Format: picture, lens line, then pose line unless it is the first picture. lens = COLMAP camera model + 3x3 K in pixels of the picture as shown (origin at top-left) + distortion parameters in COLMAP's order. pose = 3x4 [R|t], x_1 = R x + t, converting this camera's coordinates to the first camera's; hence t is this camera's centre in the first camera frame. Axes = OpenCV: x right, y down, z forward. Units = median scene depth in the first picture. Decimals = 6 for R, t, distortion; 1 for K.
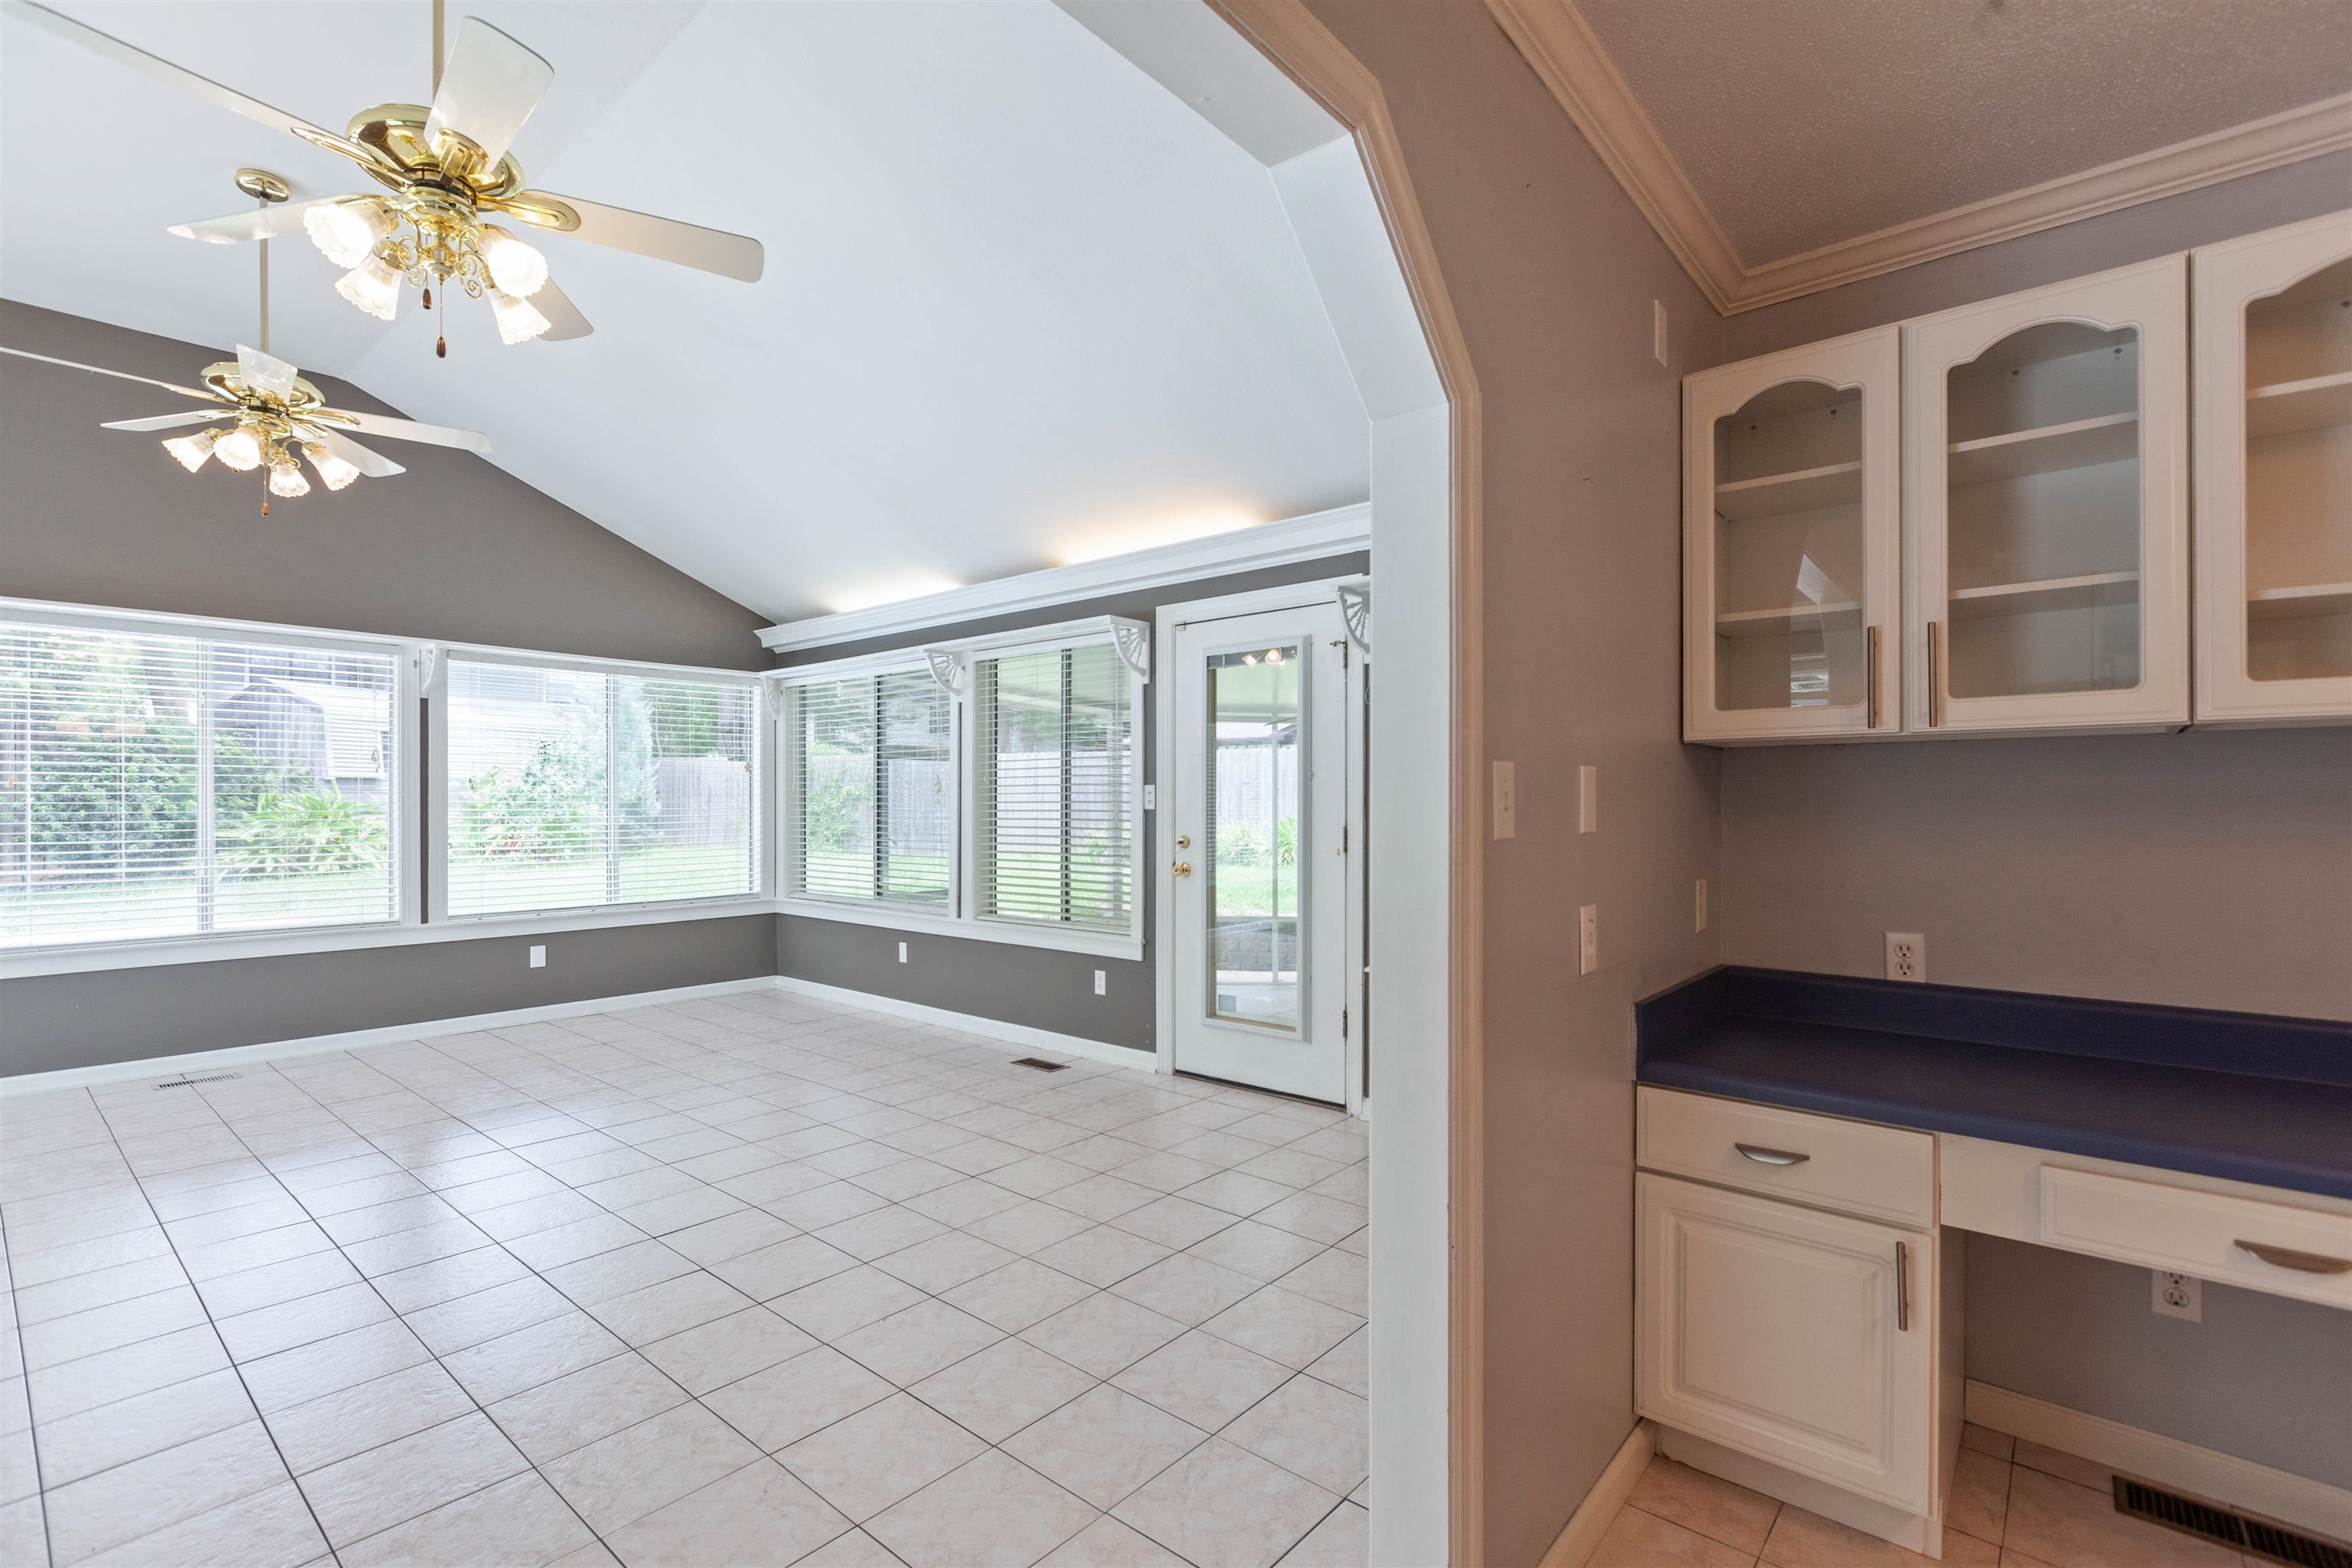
lens RADIAL K [[1073.0, 0, 1169.0], [0, 1073.0, 790.1], [0, 0, 1]] dist [0.000180, -0.000832]
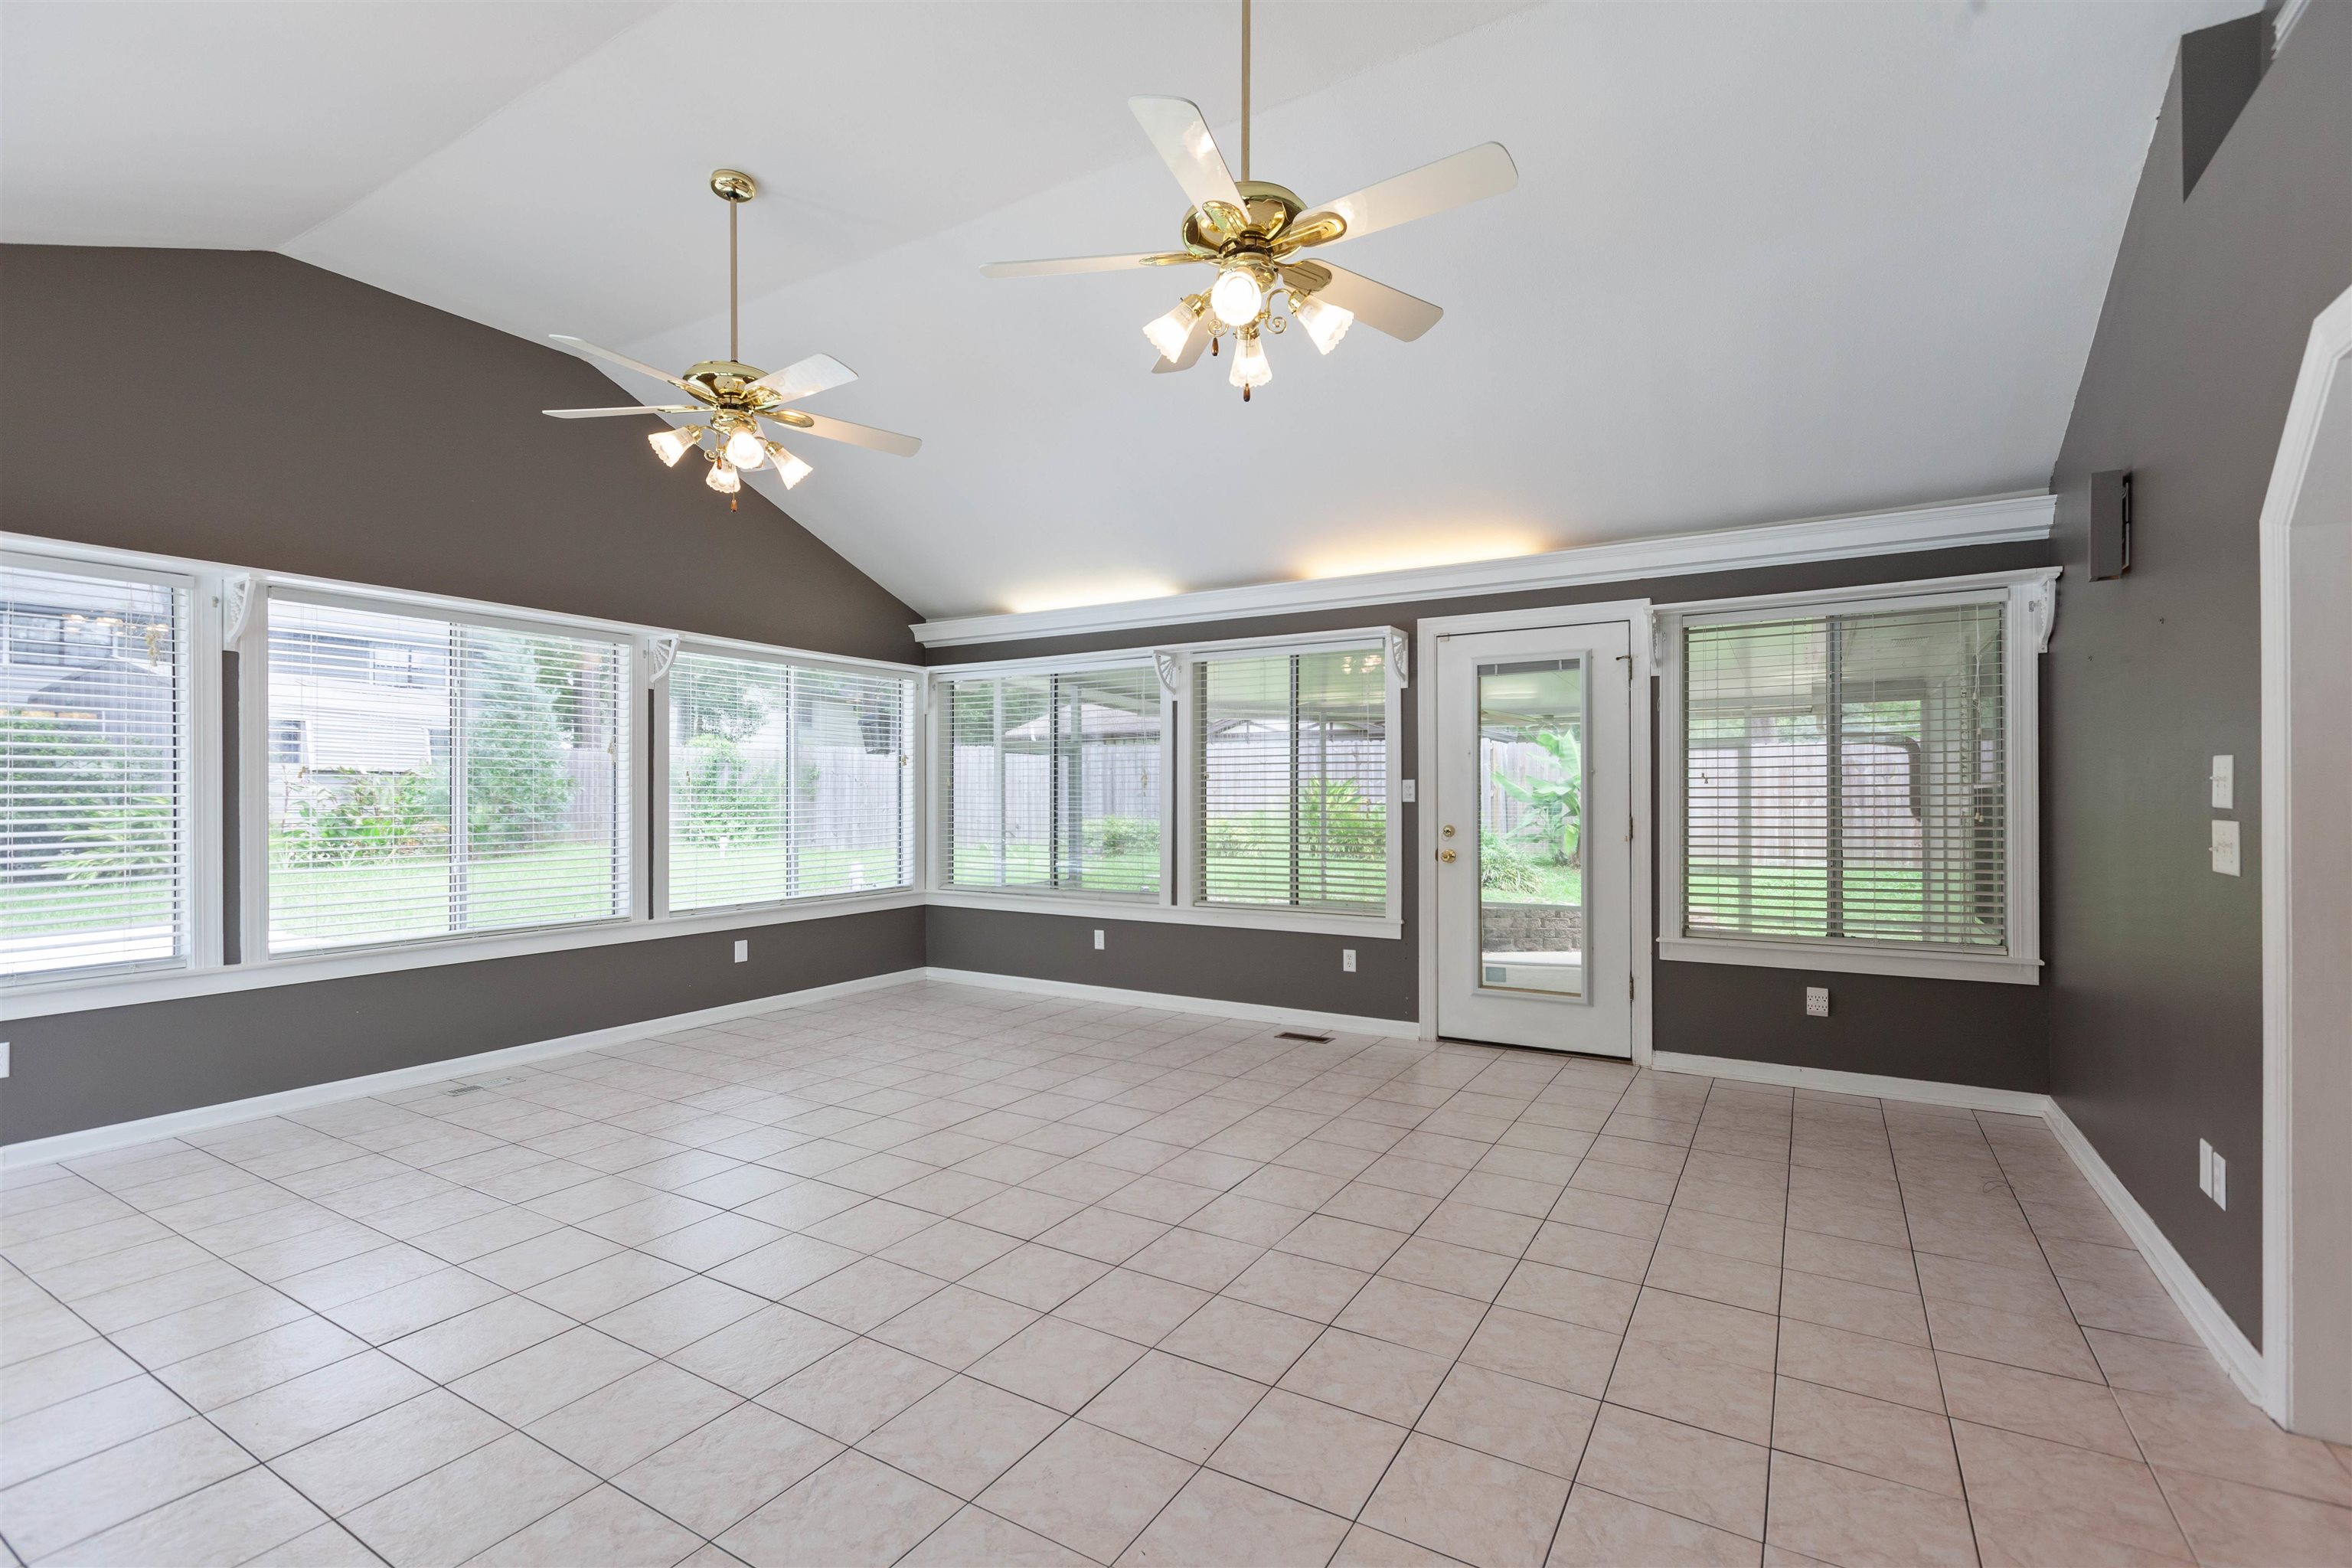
lens RADIAL K [[1066.8, 0, 1164.9], [0, 1066.8, 789.0], [0, 0, 1]] dist [-0.004337, -0.000575]
pose [[0.987197, 0.000006, 0.159505, -0.380089], [-0.001165, 0.999974, 0.007173, -0.002735], [-0.159501, -0.007267, 0.987171, -0.036572]]
